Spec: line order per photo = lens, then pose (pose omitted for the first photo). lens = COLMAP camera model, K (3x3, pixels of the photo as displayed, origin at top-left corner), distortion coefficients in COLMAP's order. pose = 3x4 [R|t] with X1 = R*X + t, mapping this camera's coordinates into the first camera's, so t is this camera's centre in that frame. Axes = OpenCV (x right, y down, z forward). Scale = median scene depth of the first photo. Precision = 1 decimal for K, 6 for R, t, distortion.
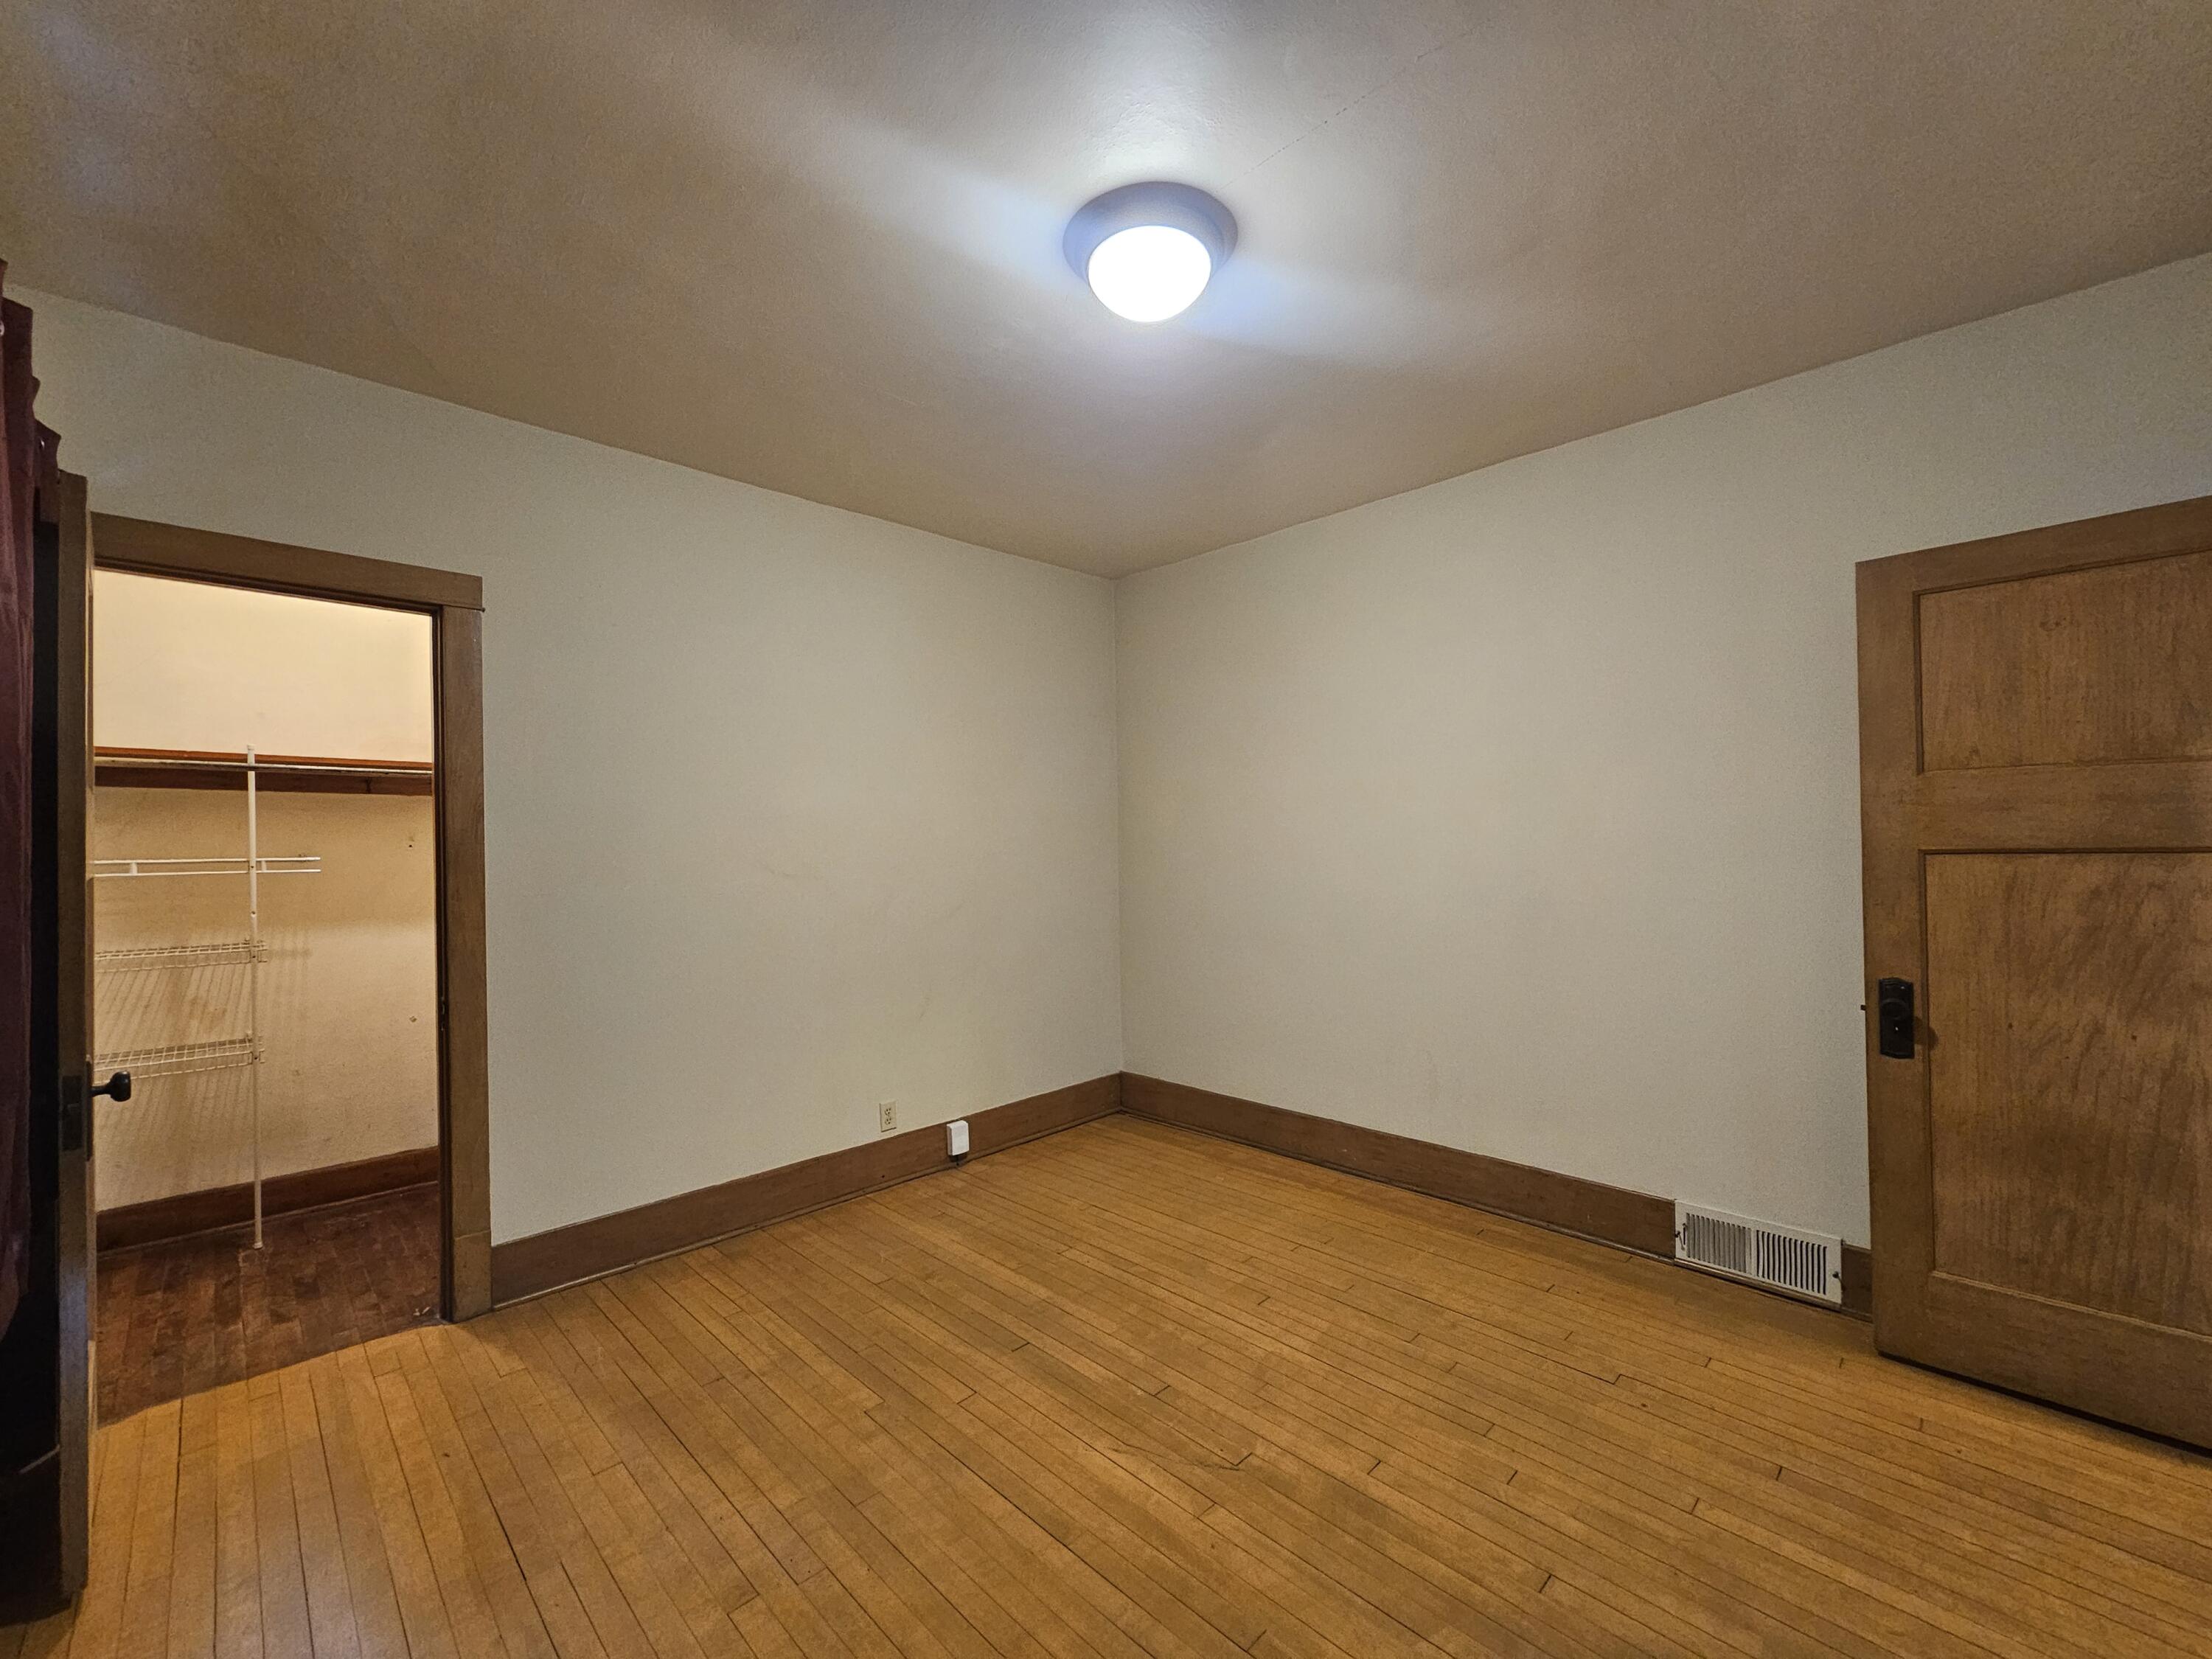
lens RADIAL K [[906.8, 0, 1102.8], [0, 906.8, 833.1], [0, 0, 1]] dist [0.001304, 0.000281]
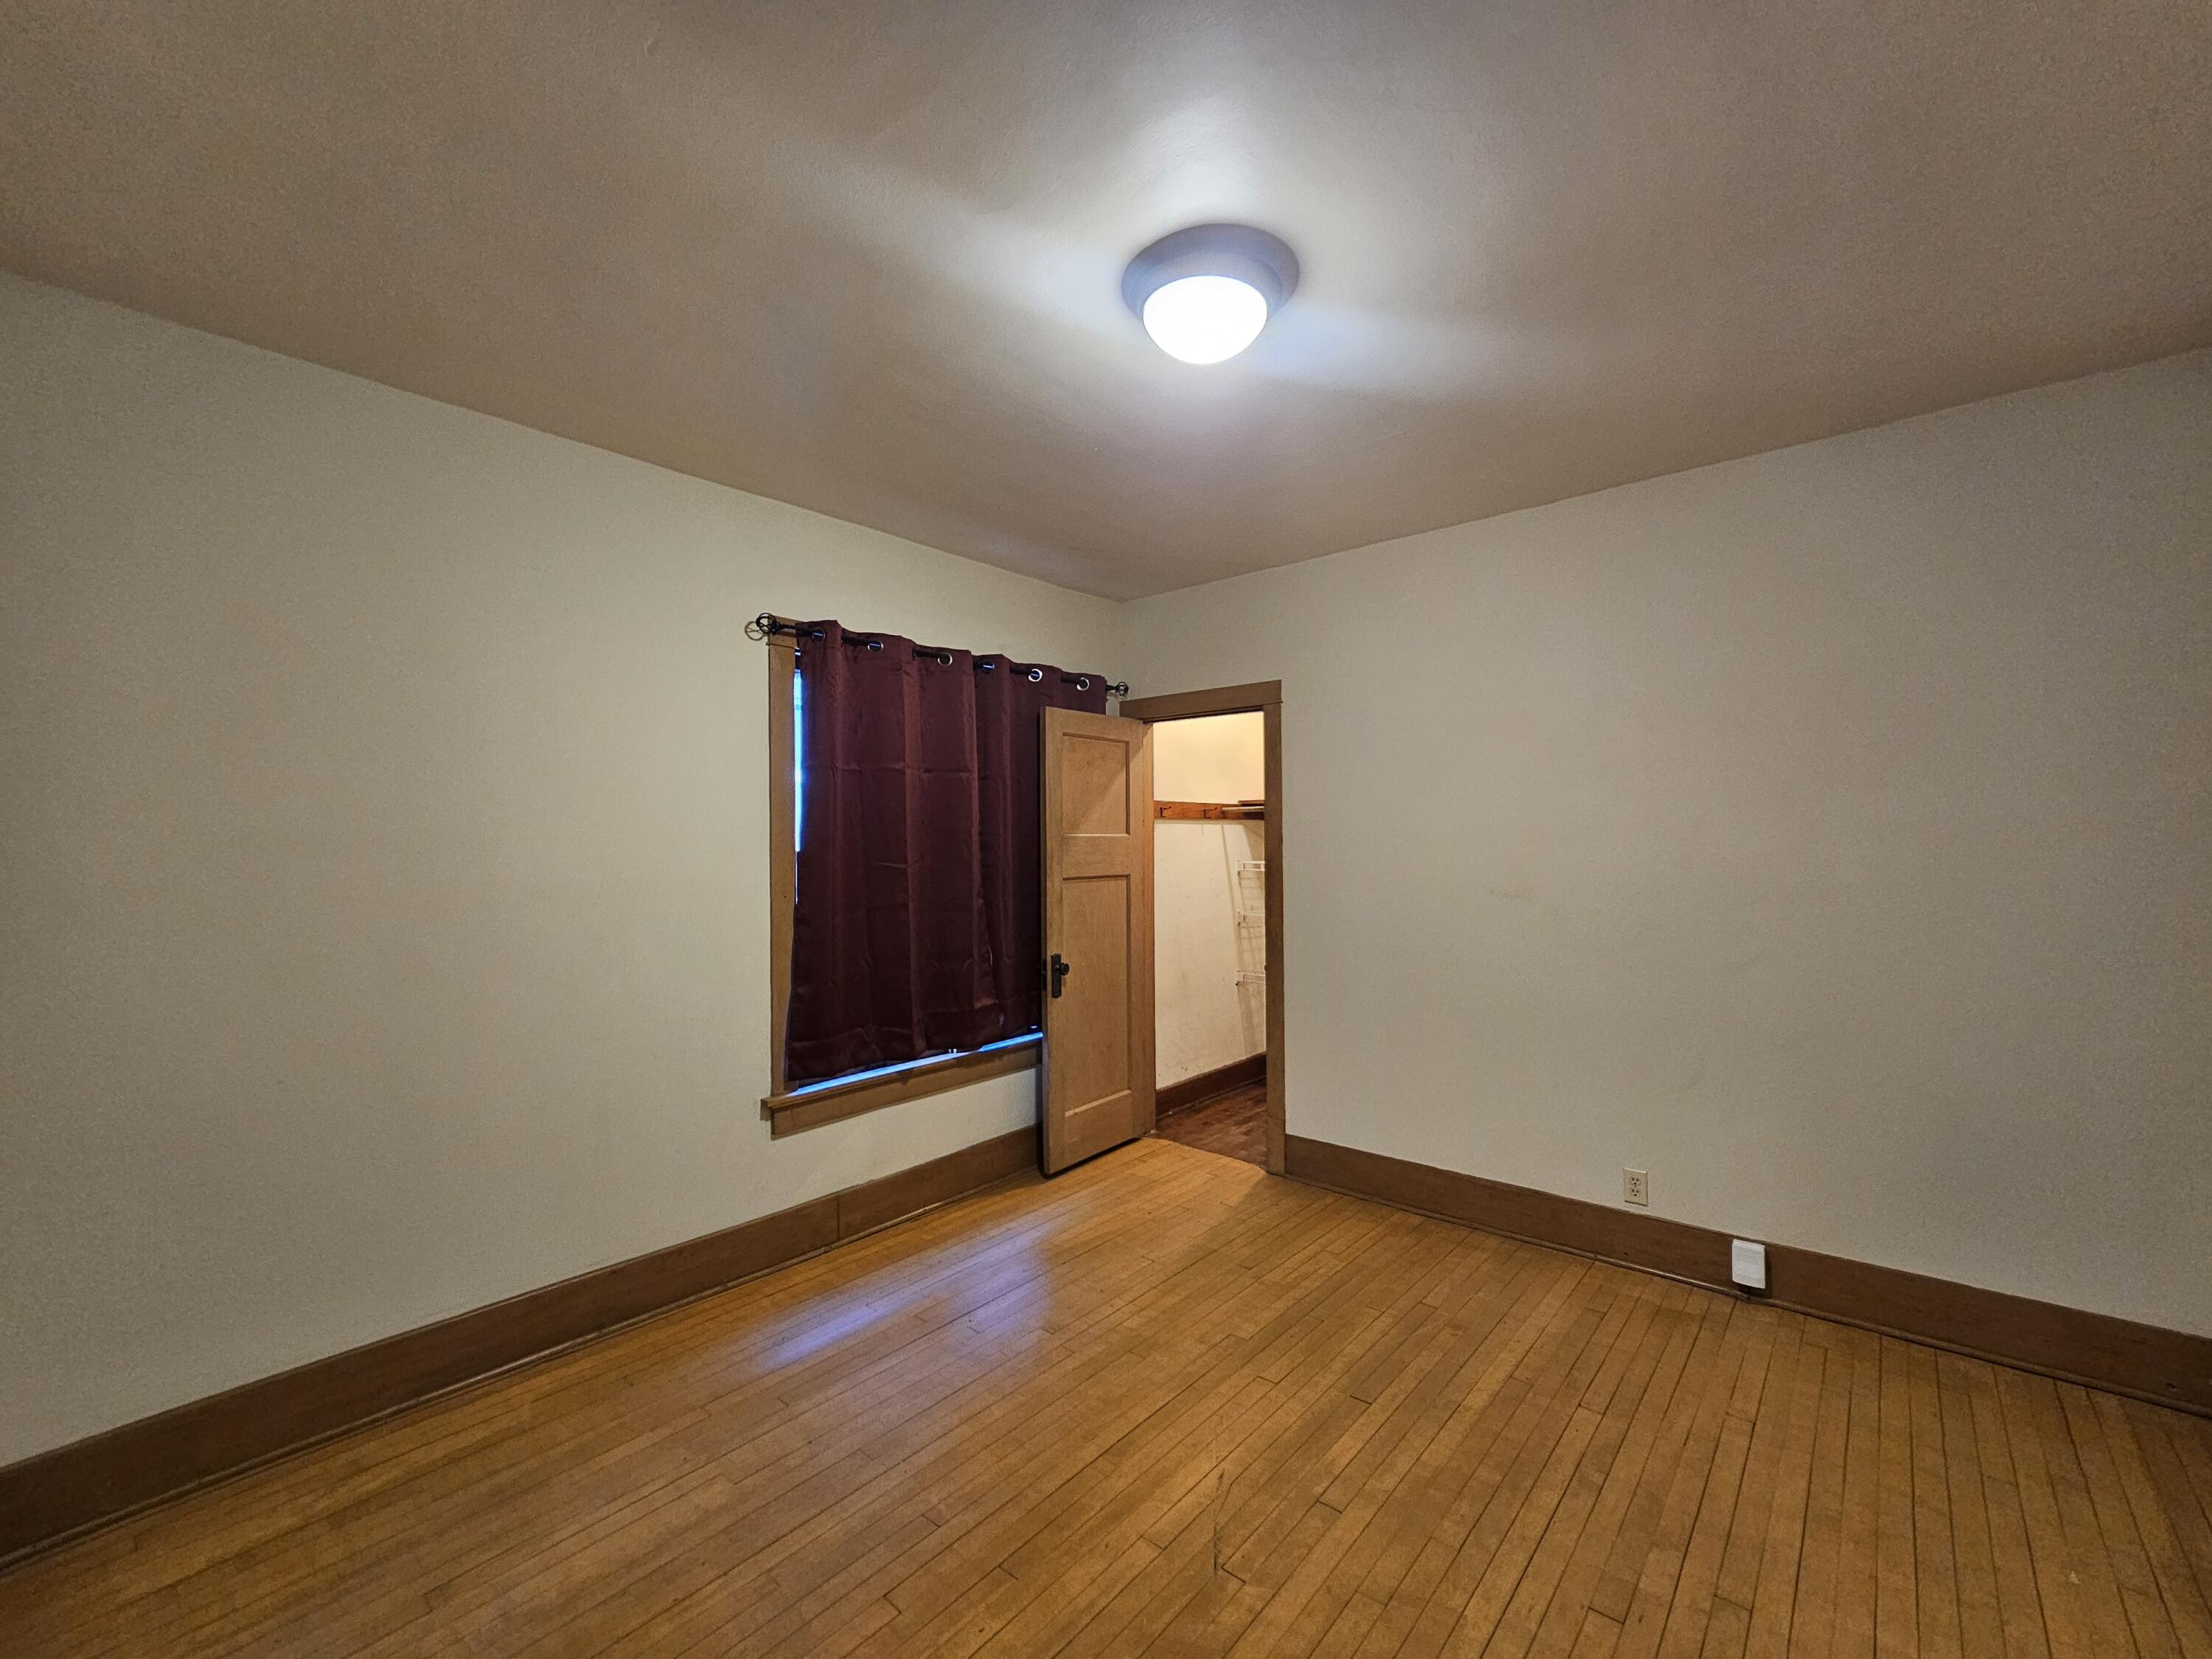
lens RADIAL K [[906.8, 0, 1102.8], [0, 906.8, 833.1], [0, 0, 1]] dist [0.001304, 0.000281]
pose [[0.081559, 0.002924, -0.996664, 0.831406], [0.018614, 0.999817, 0.004456, -0.048652], [0.996495, -0.018916, 0.081490, 0.640238]]
